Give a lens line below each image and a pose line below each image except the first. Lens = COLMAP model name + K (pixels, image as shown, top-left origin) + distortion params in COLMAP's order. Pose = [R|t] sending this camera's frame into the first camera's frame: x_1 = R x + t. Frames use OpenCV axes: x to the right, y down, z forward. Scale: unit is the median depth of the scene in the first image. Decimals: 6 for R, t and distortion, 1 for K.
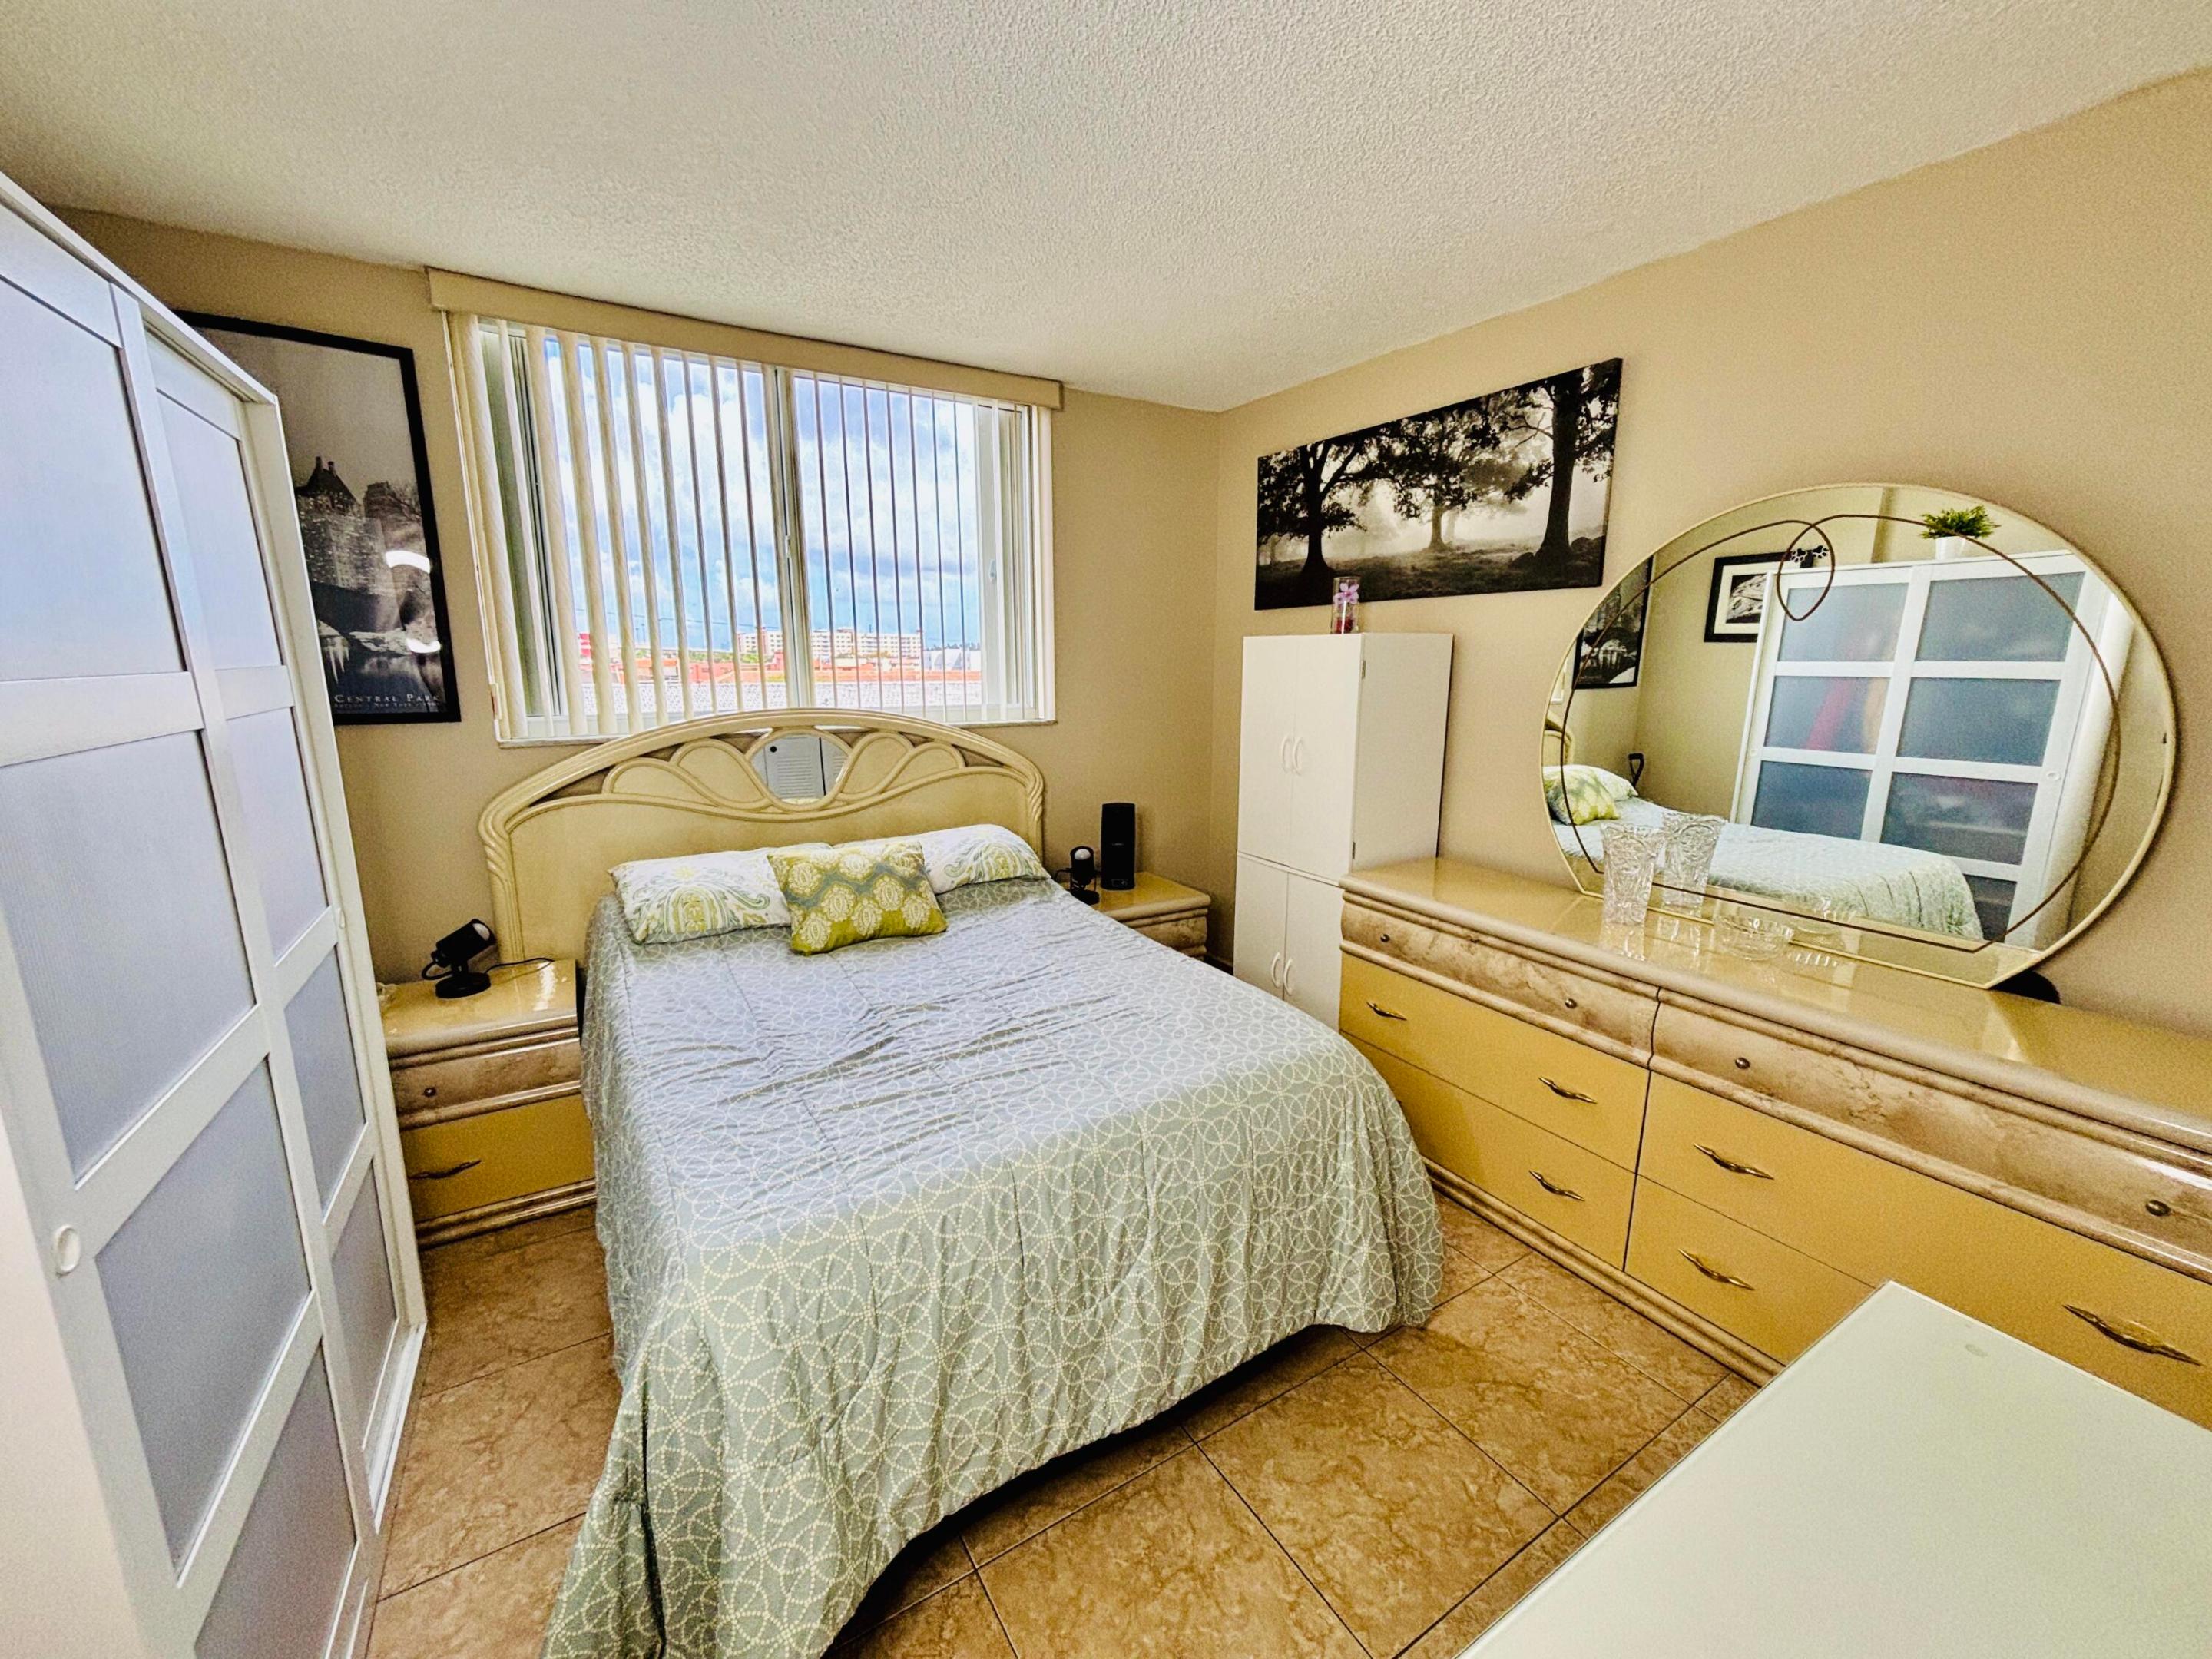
lens RADIAL K [[894.9, 0, 1118.4], [0, 894.9, 830.4], [0, 0, 1]] dist [-0.001025, 0.001882]
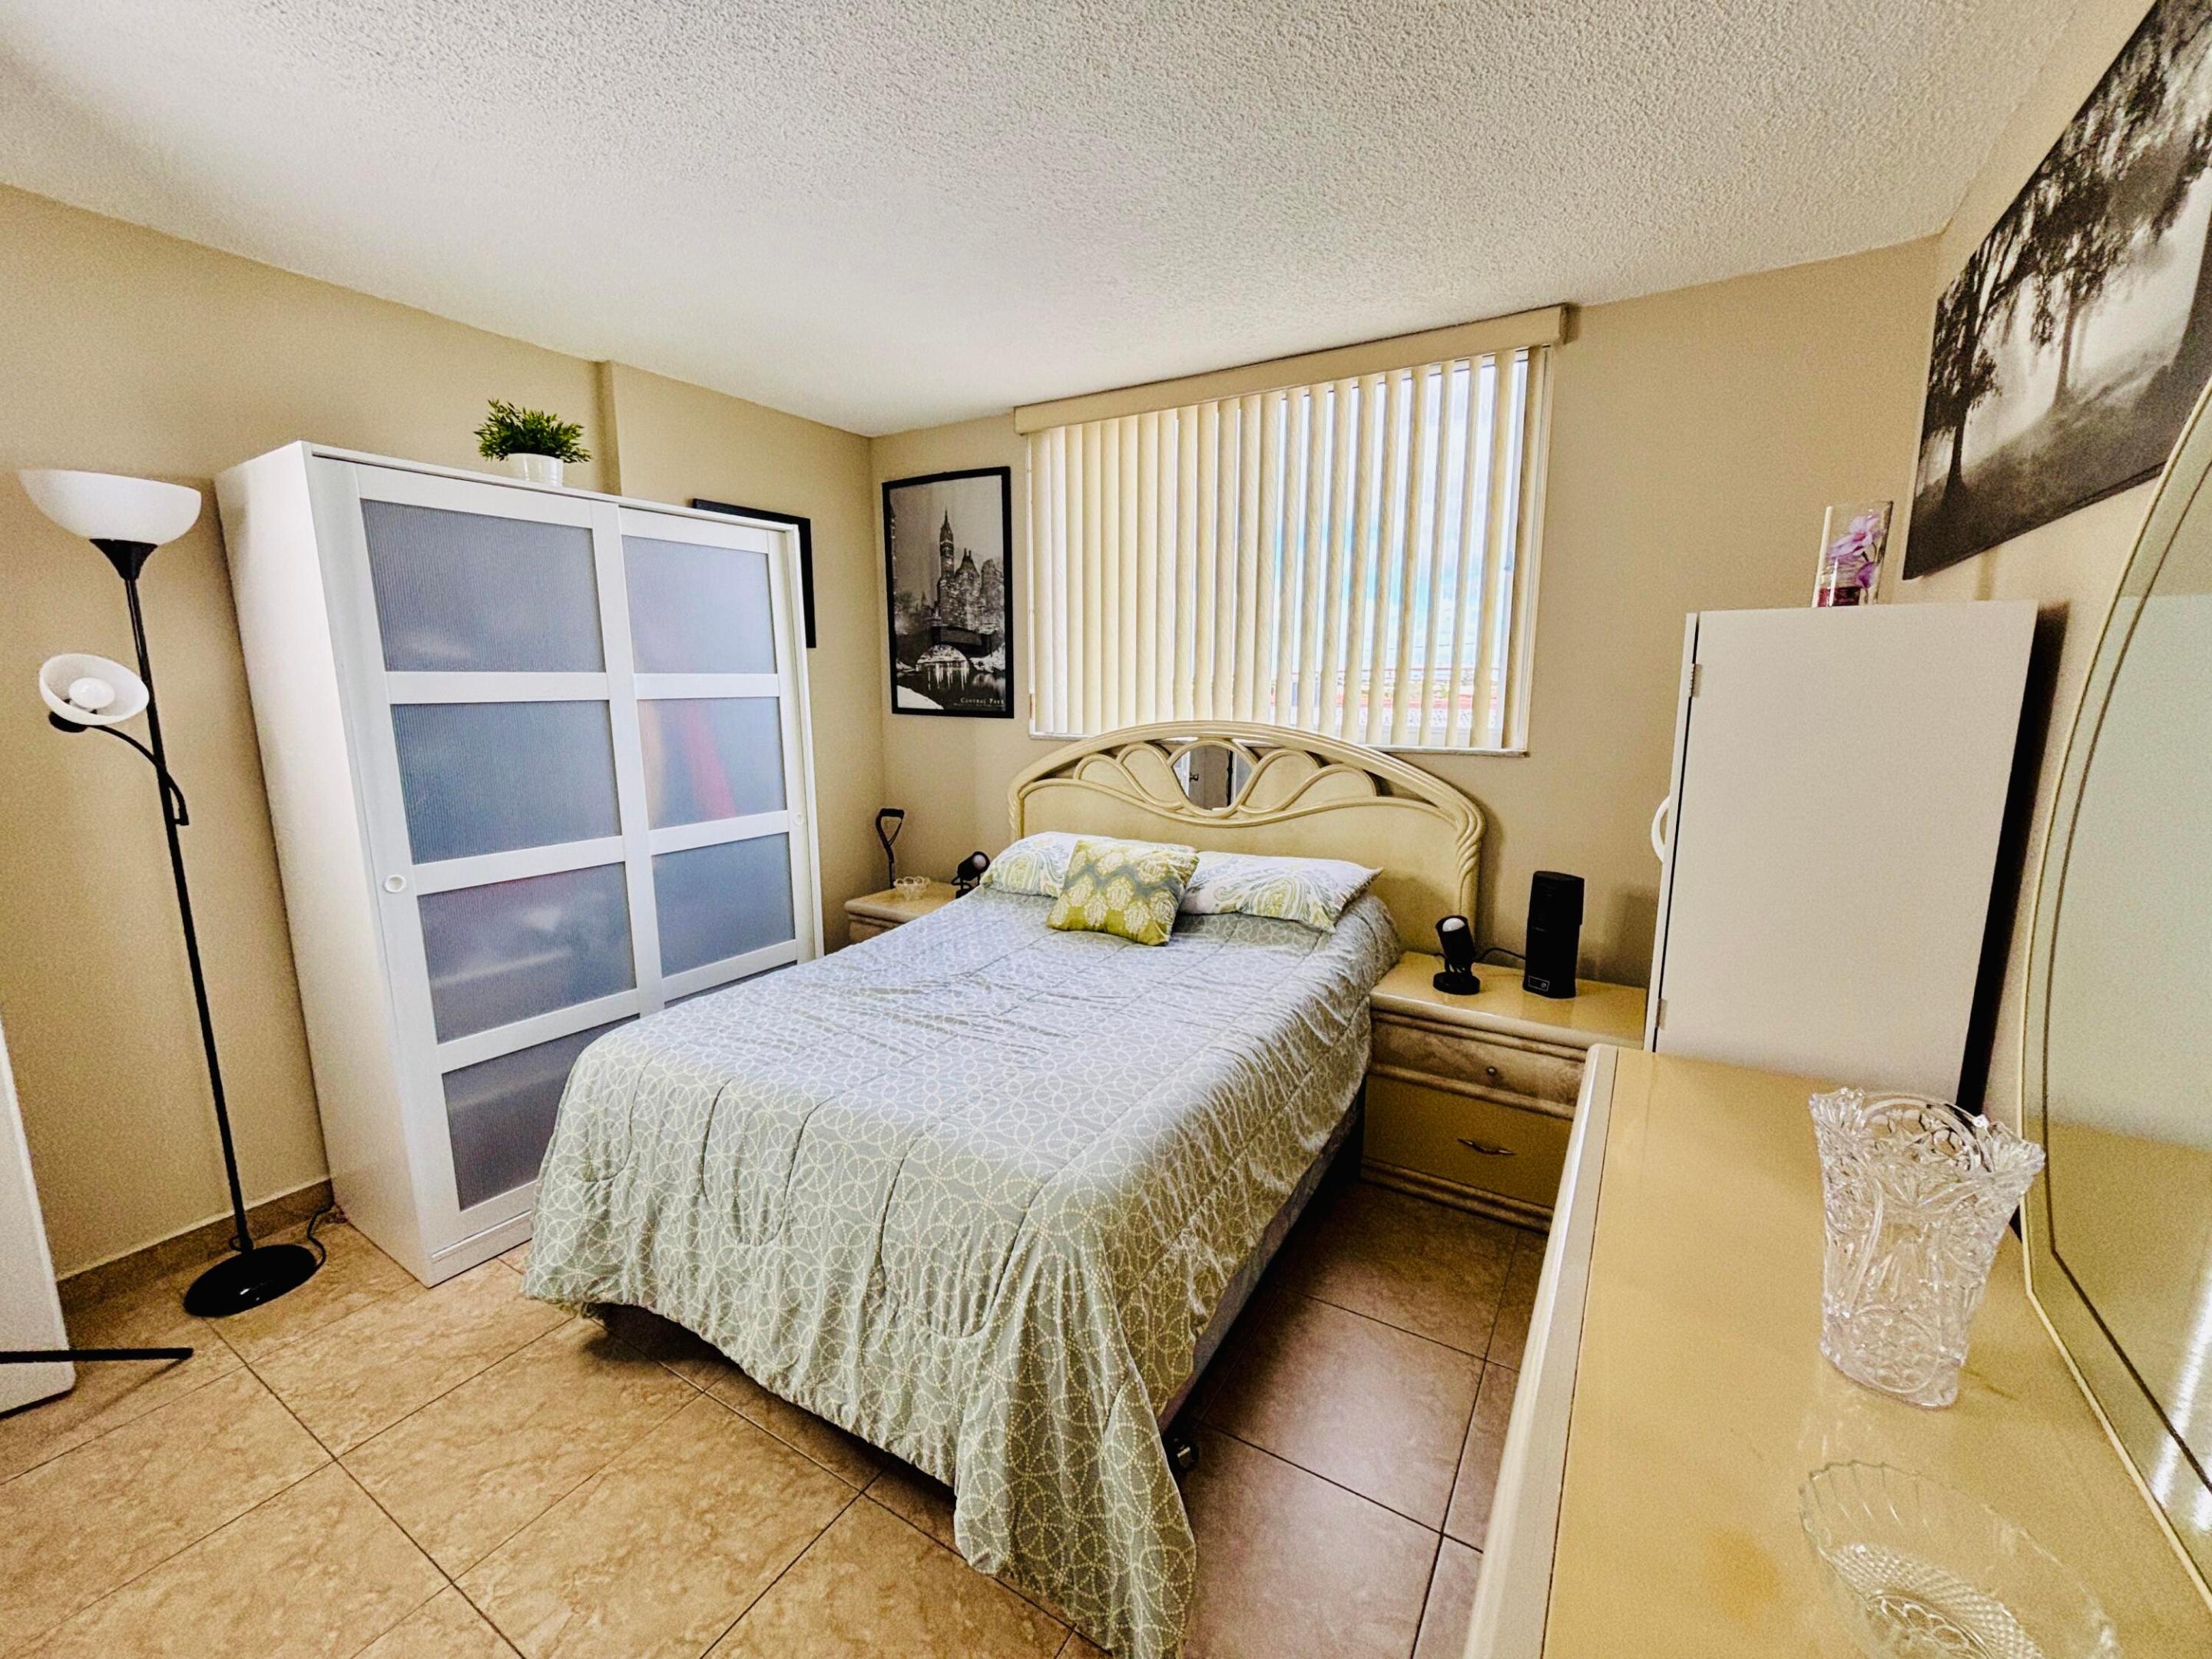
lens RADIAL K [[894.9, 0, 1120.7], [0, 894.9, 835.8], [0, 0, 1]] dist [-0.001025, 0.001882]
pose [[0.458586, 0.149689, -0.875952, 0.612579], [-0.172527, 0.981953, 0.077481, -0.073090], [0.871742, 0.115594, 0.476135, 0.467577]]
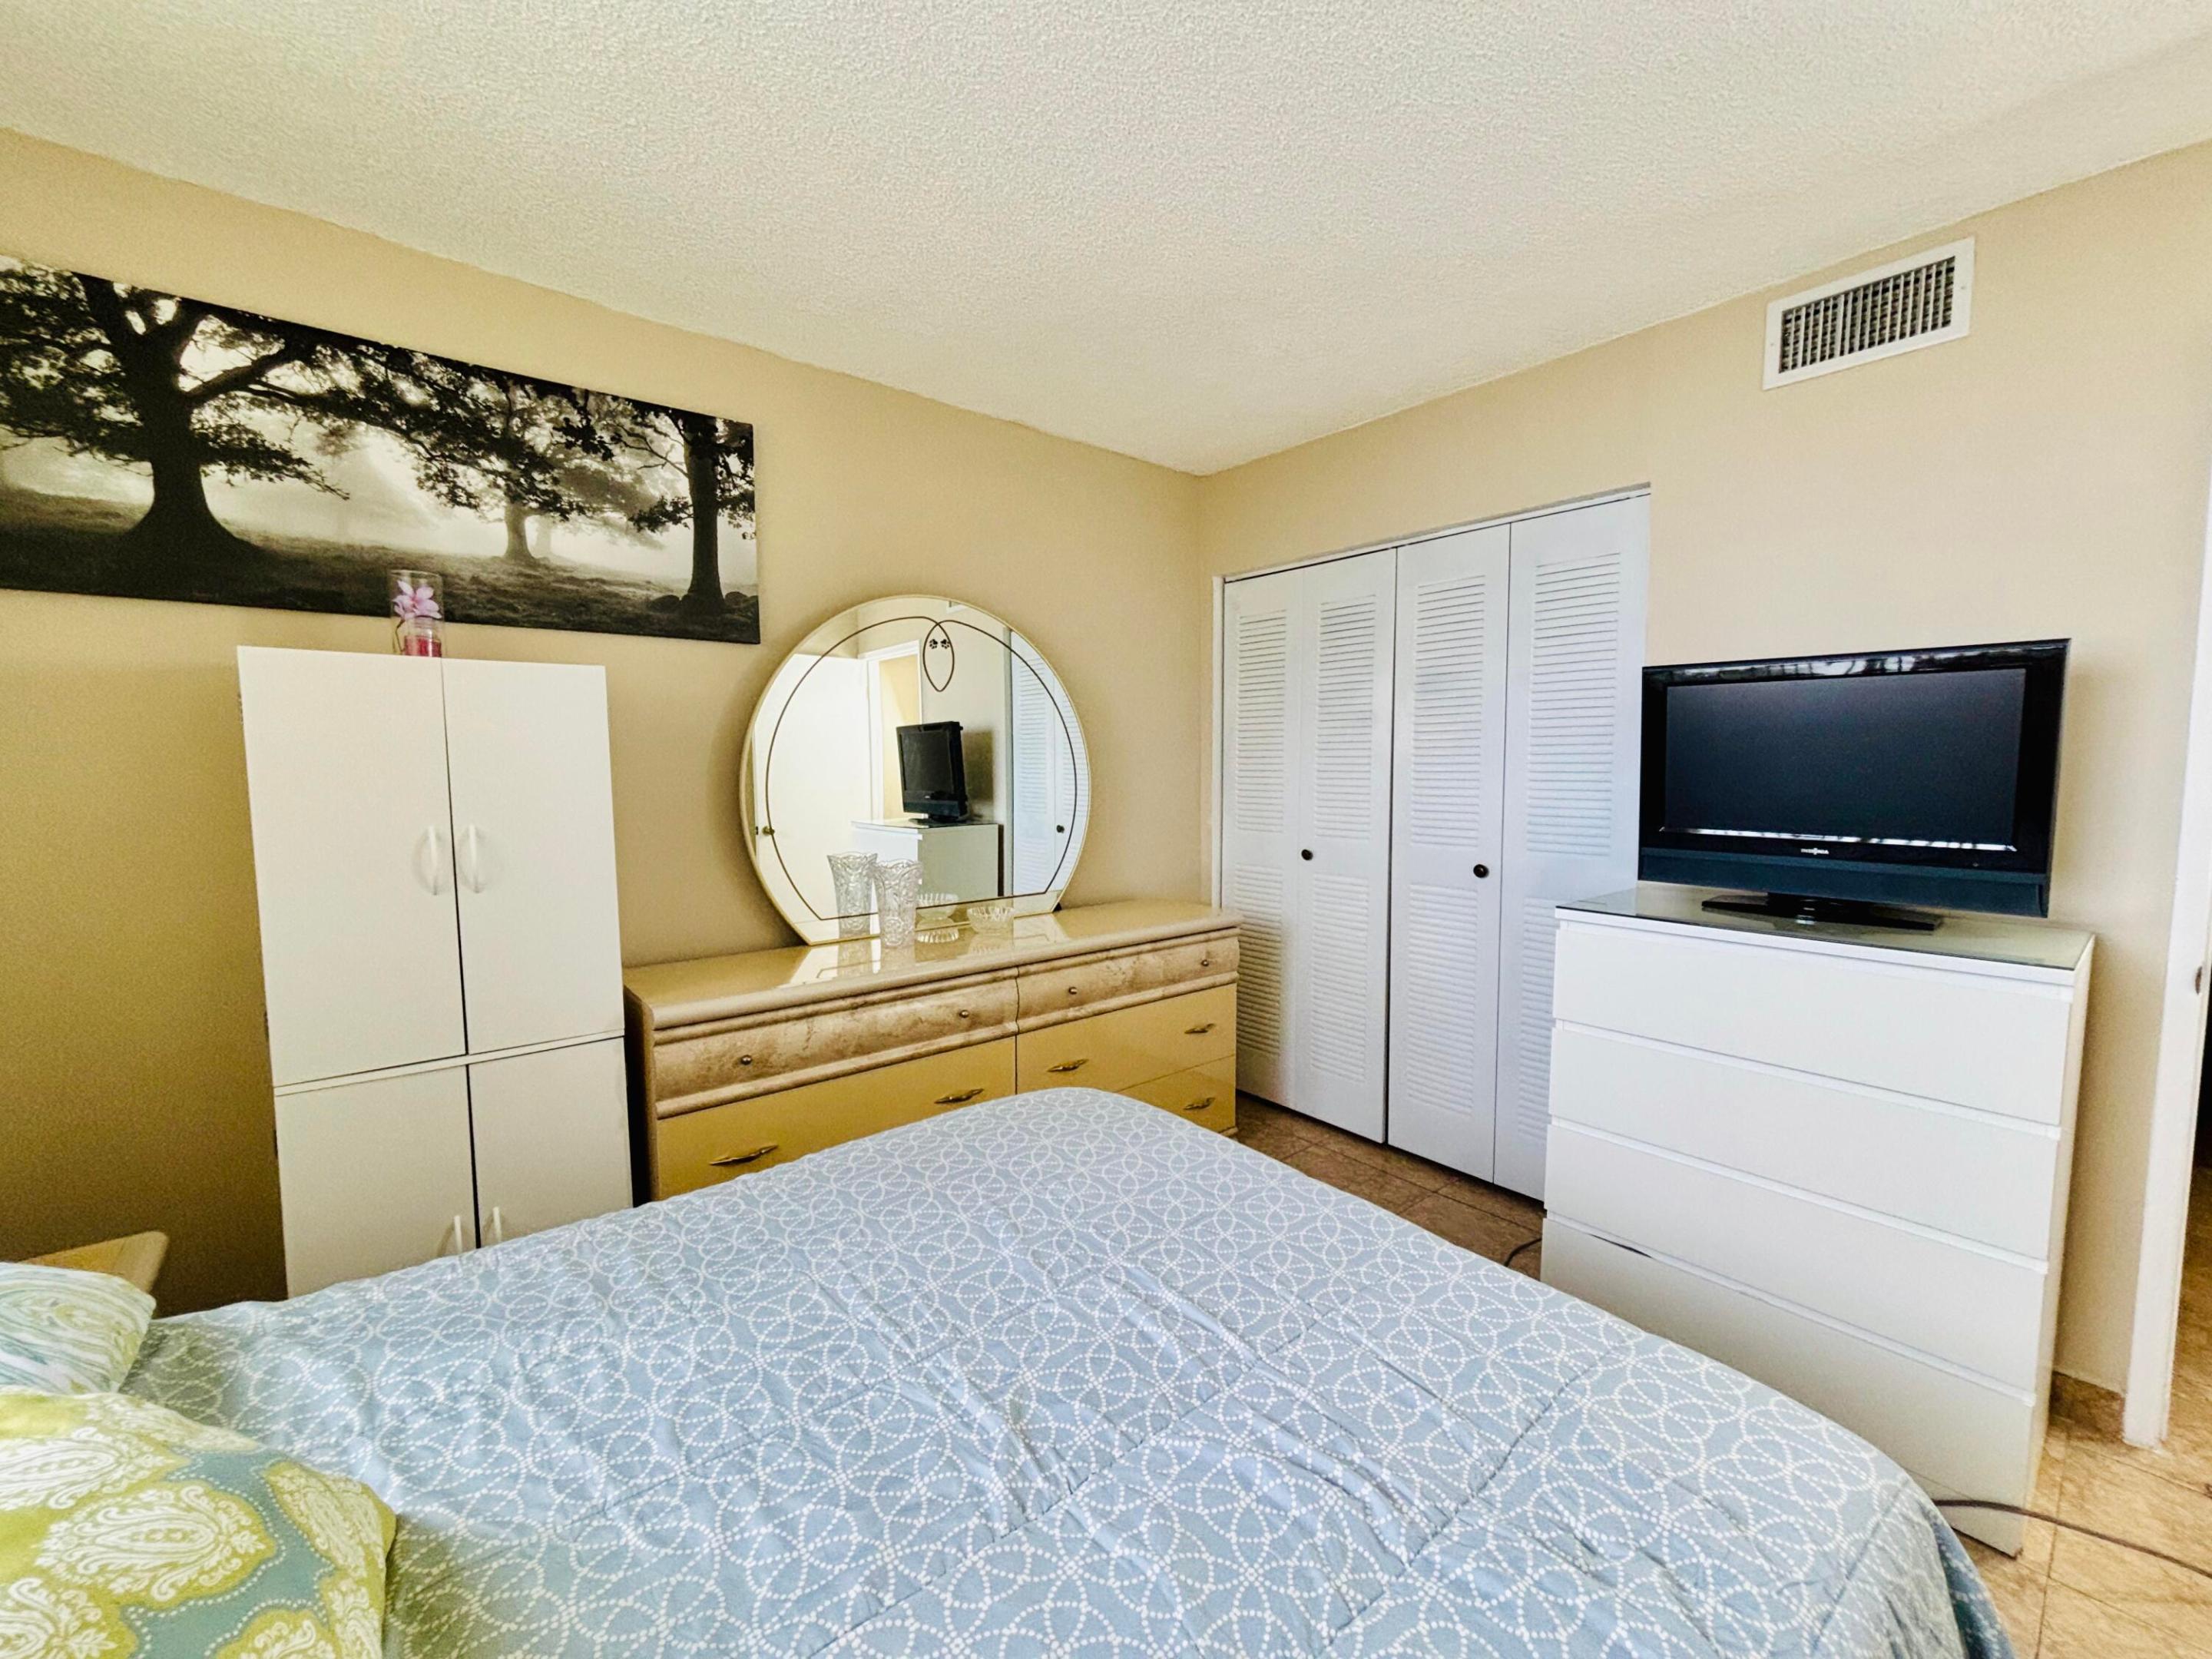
lens RADIAL K [[894.9, 0, 1098.9], [0, 894.9, 831.6], [0, 0, 1]] dist [-0.001025, 0.001882]
pose [[-0.139923, -0.081265, 0.986822, -0.488451], [0.199019, 0.973979, 0.108426, -0.094874], [-0.969955, 0.211568, -0.120109, 0.744011]]
